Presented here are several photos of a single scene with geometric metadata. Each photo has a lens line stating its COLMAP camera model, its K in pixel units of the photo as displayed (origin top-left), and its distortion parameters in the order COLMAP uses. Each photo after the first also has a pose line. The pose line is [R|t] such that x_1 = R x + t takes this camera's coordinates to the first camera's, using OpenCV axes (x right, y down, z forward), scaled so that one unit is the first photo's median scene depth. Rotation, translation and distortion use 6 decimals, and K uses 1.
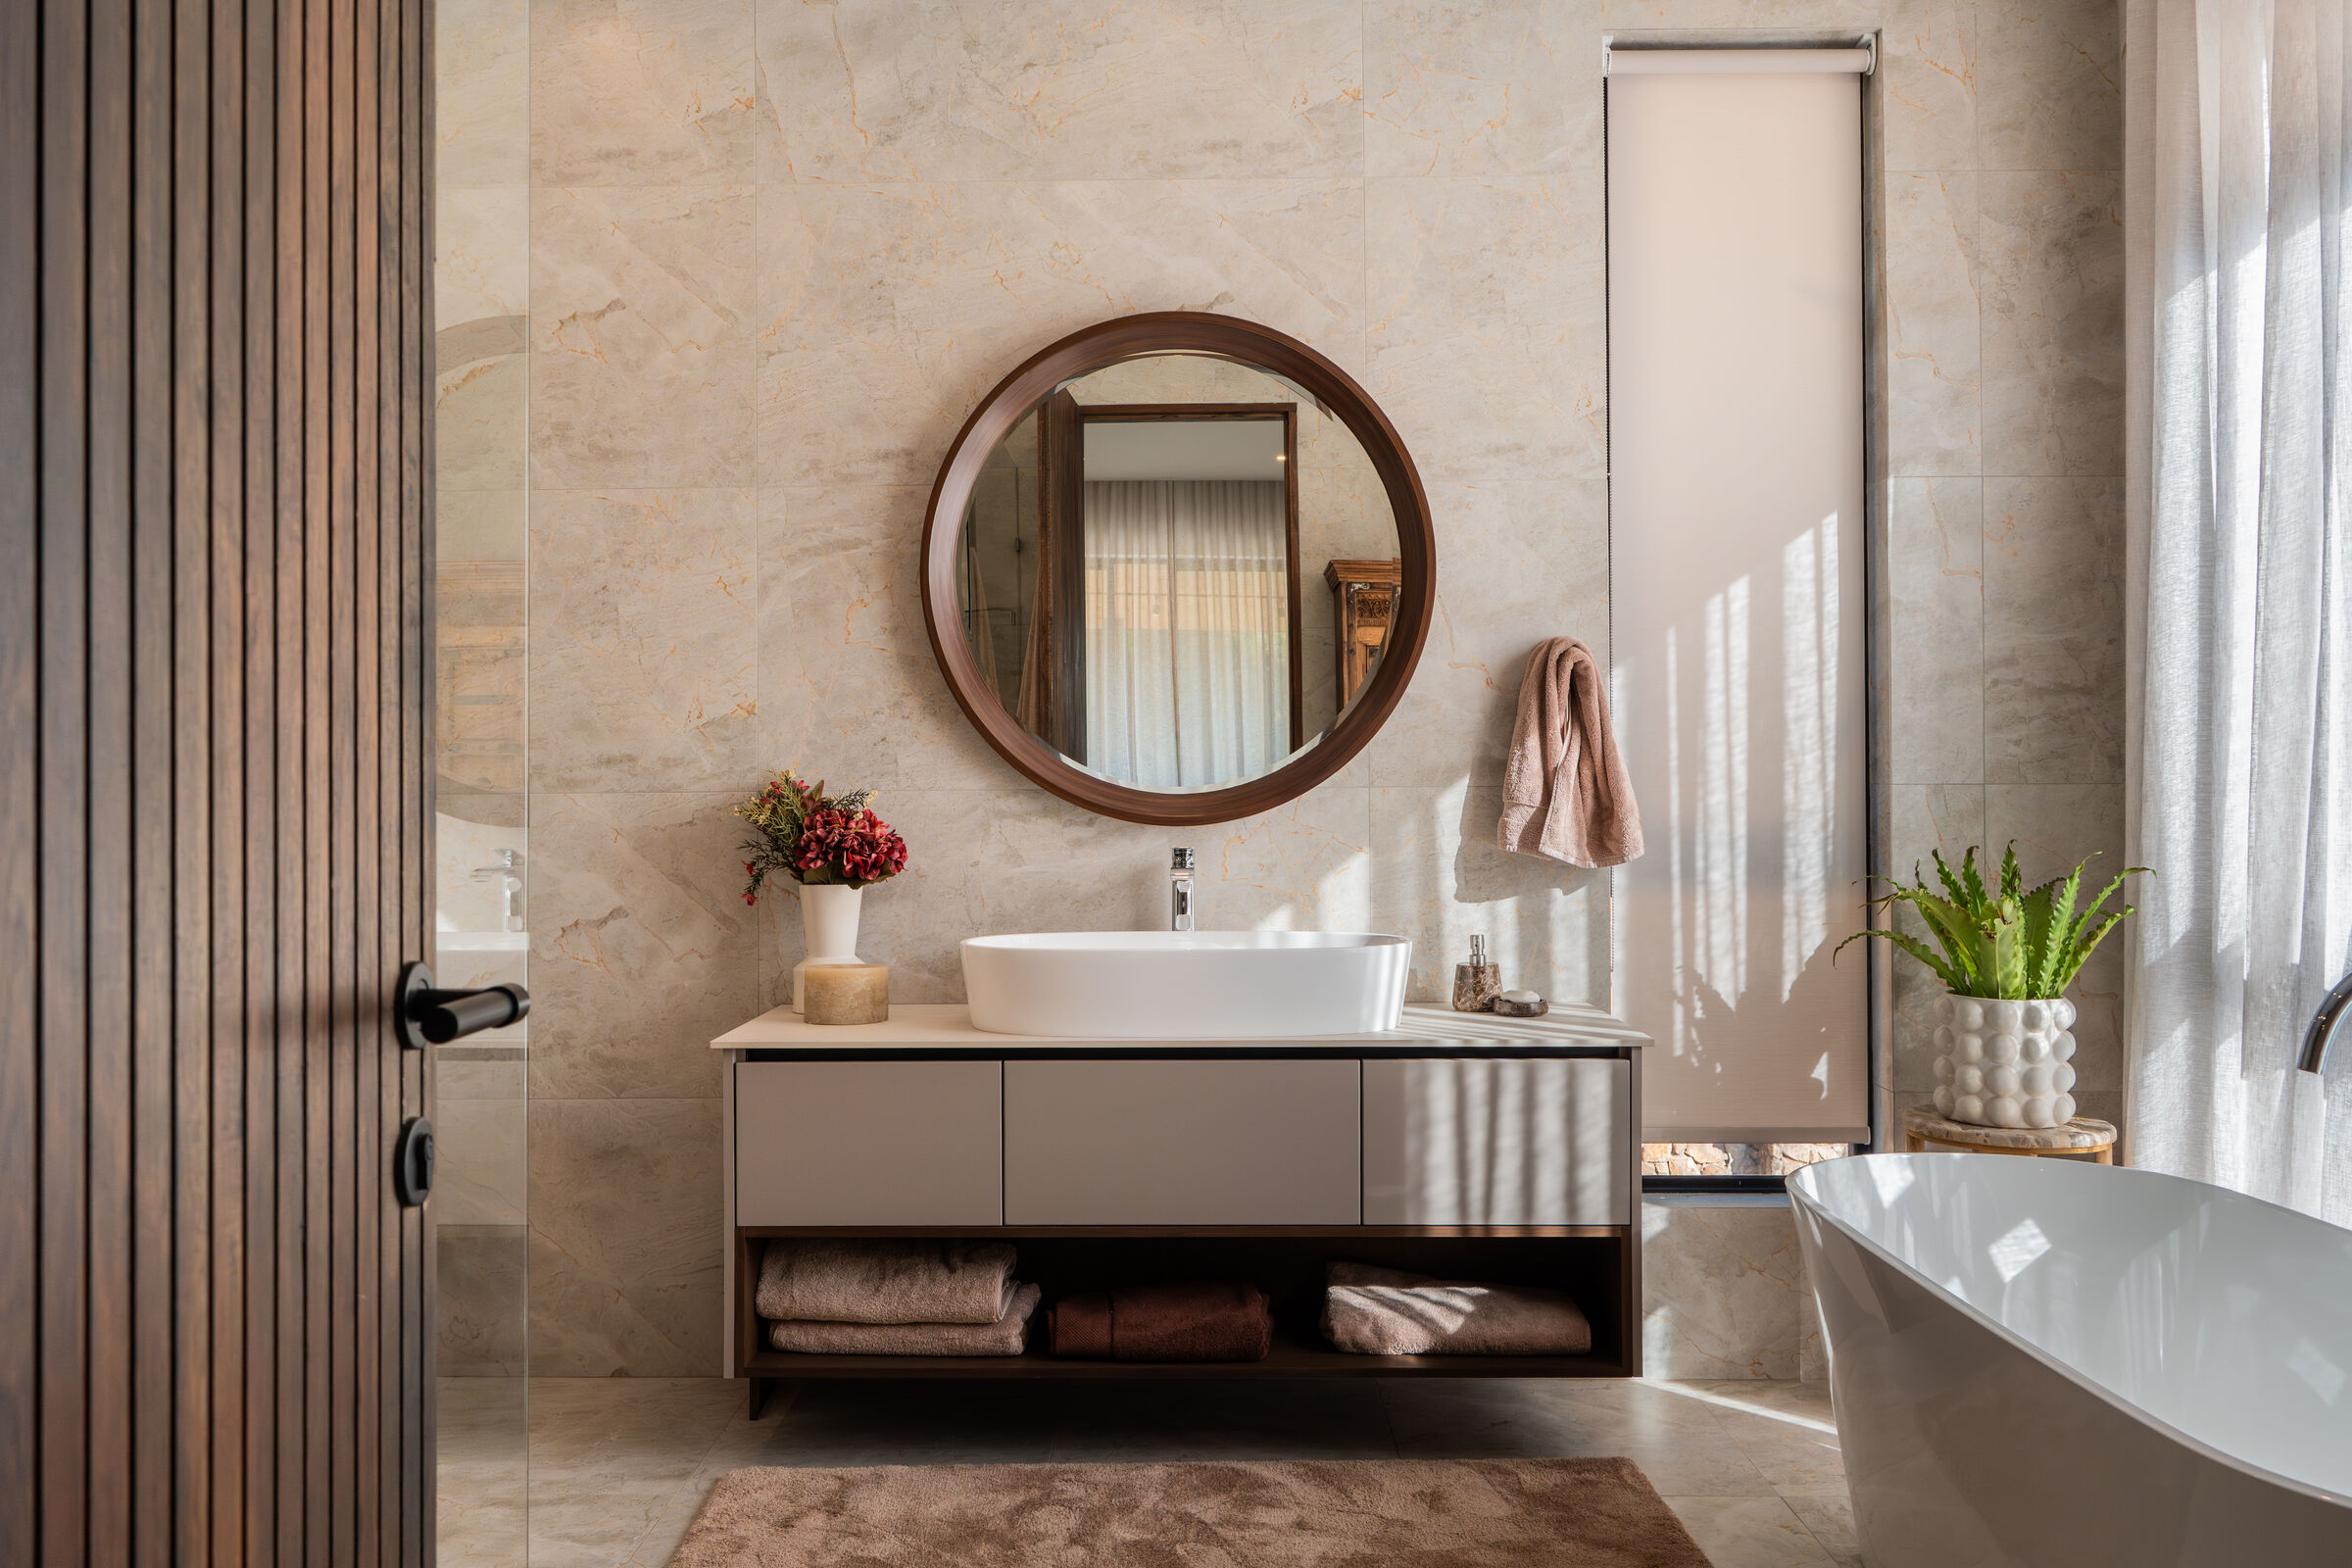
lens RADIAL K [[1836.6, 0, 1176.0], [0, 1836.6, 784.0], [0, 0, 1]] dist [-0.000611, -0.000652]
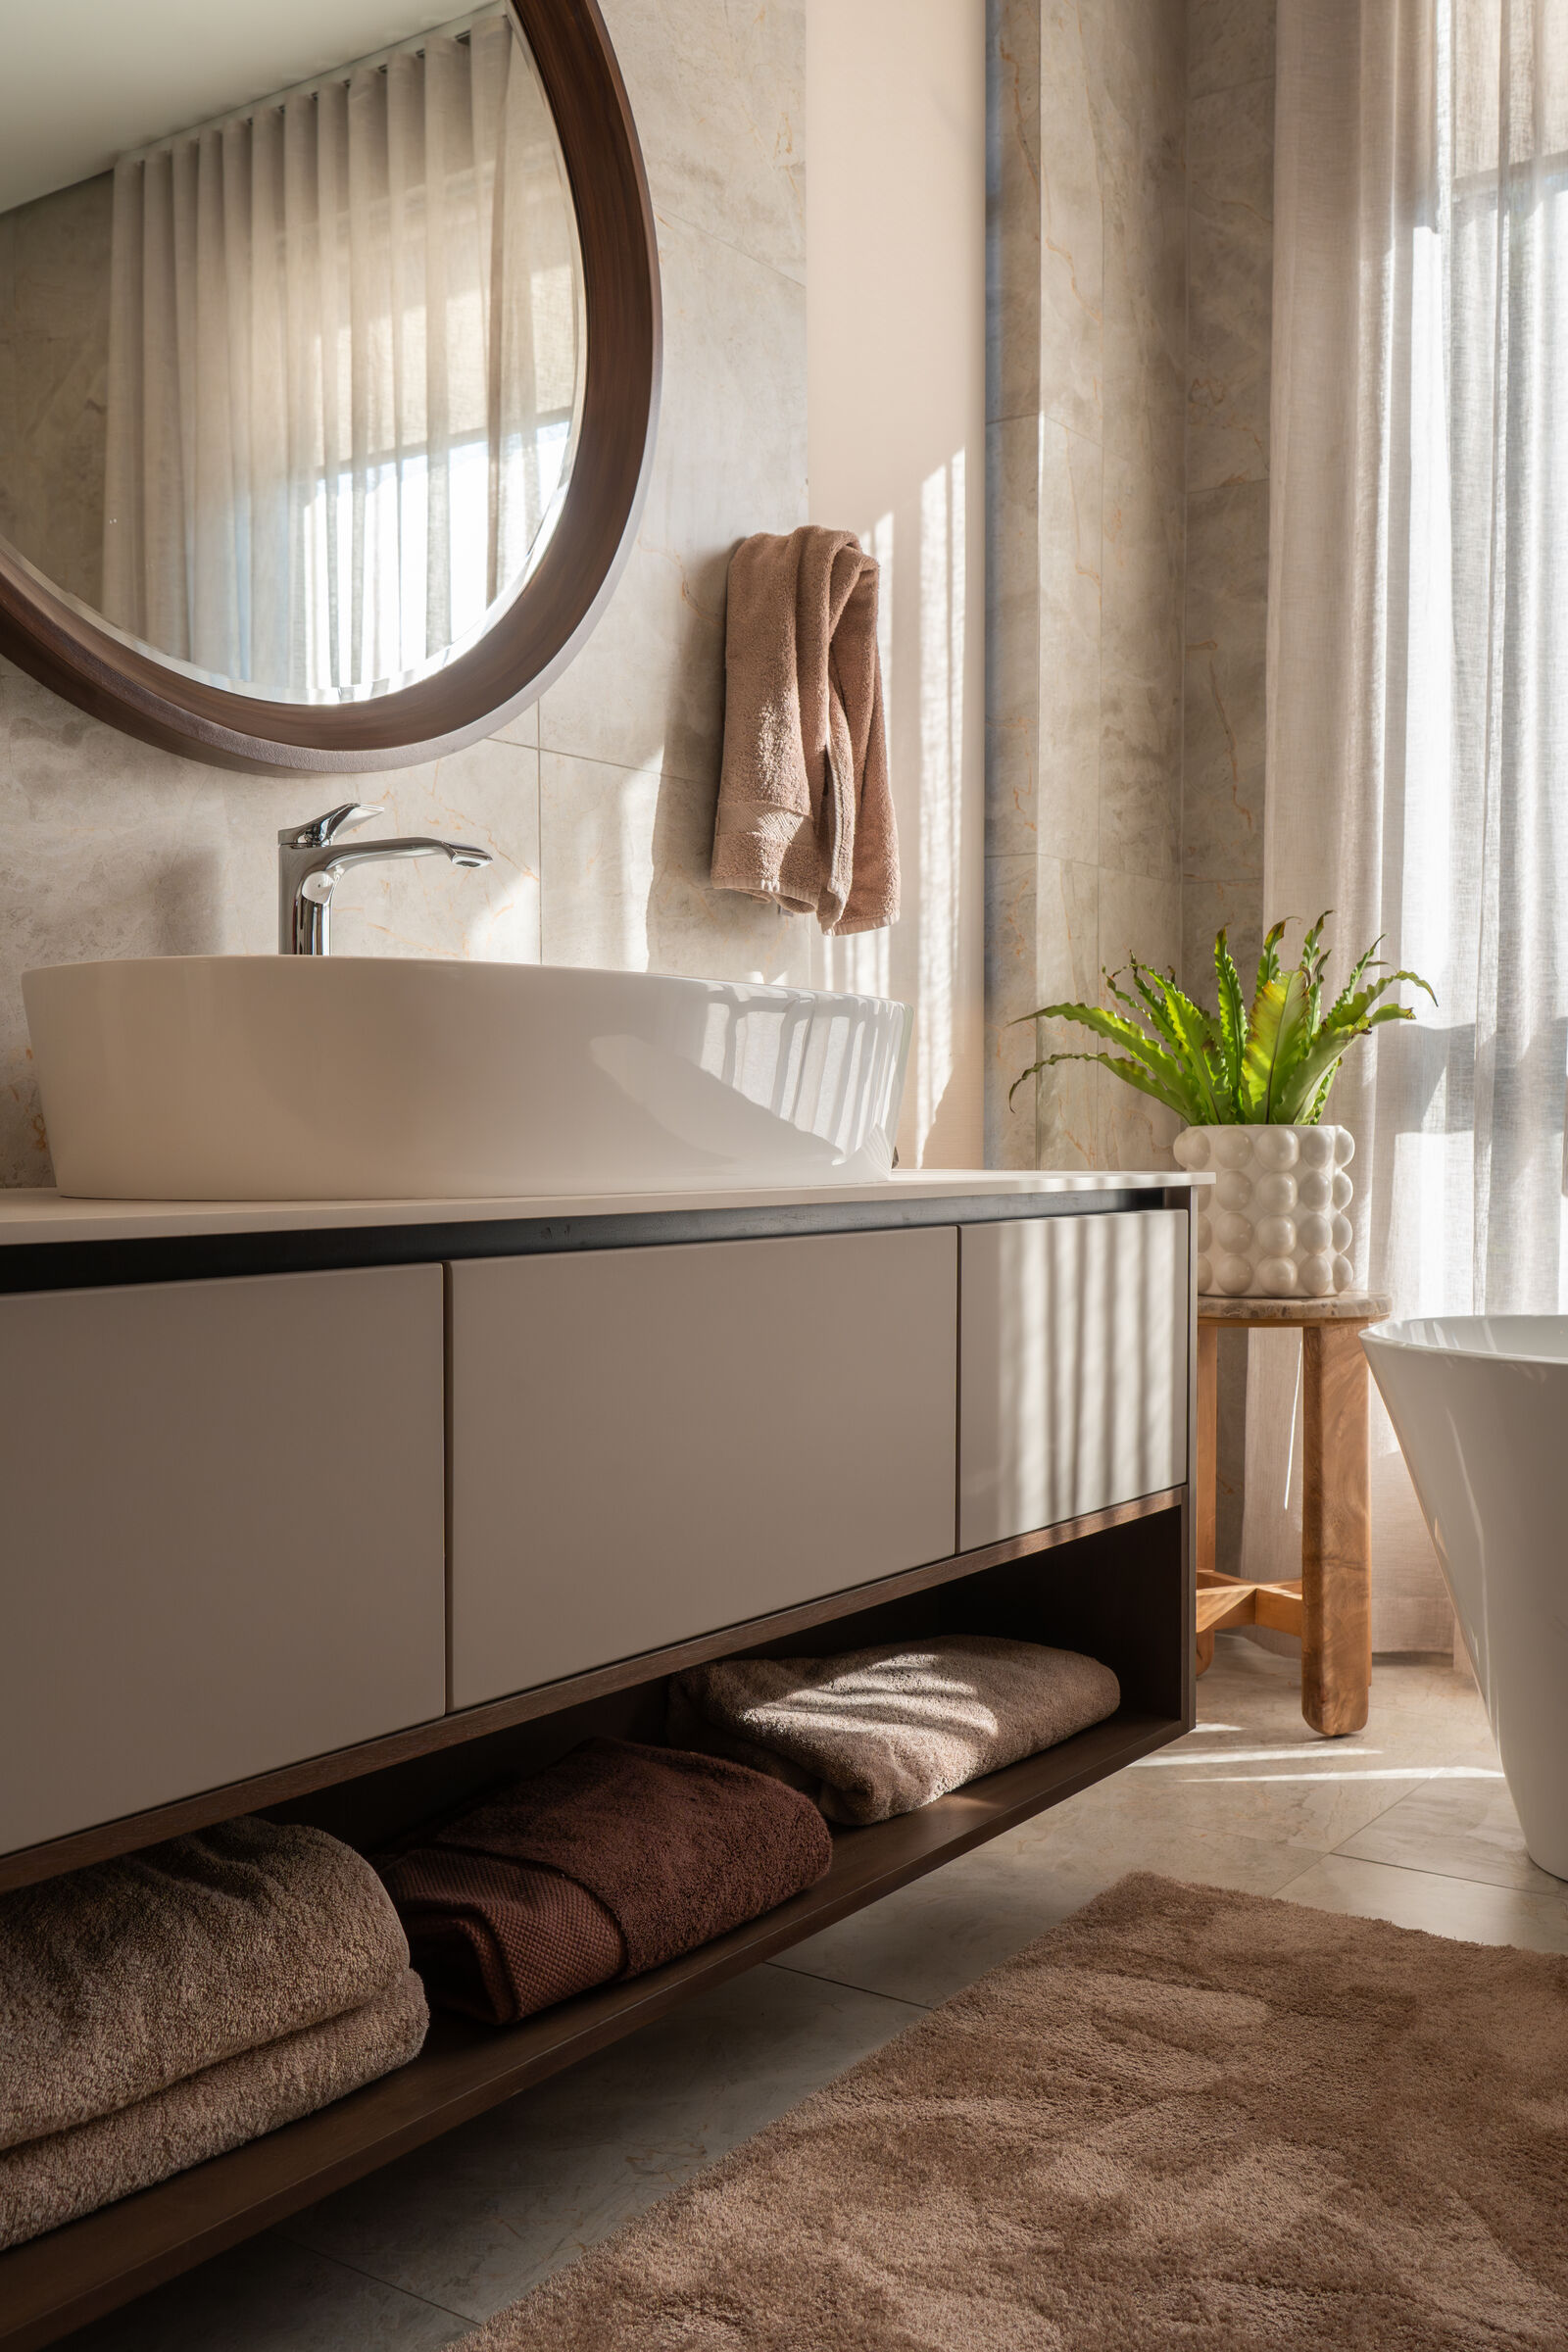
lens RADIAL K [[2158.0, 0, 784.0], [0, 2158.0, 1176.0], [0, 0, 1]] dist [0.016177, 0.001614]
pose [[0.564255, -0.013887, 0.825484, -0.360899], [-0.002899, 0.999819, 0.018802, 0.111292], [-0.825595, -0.013002, 0.564113, 0.623951]]
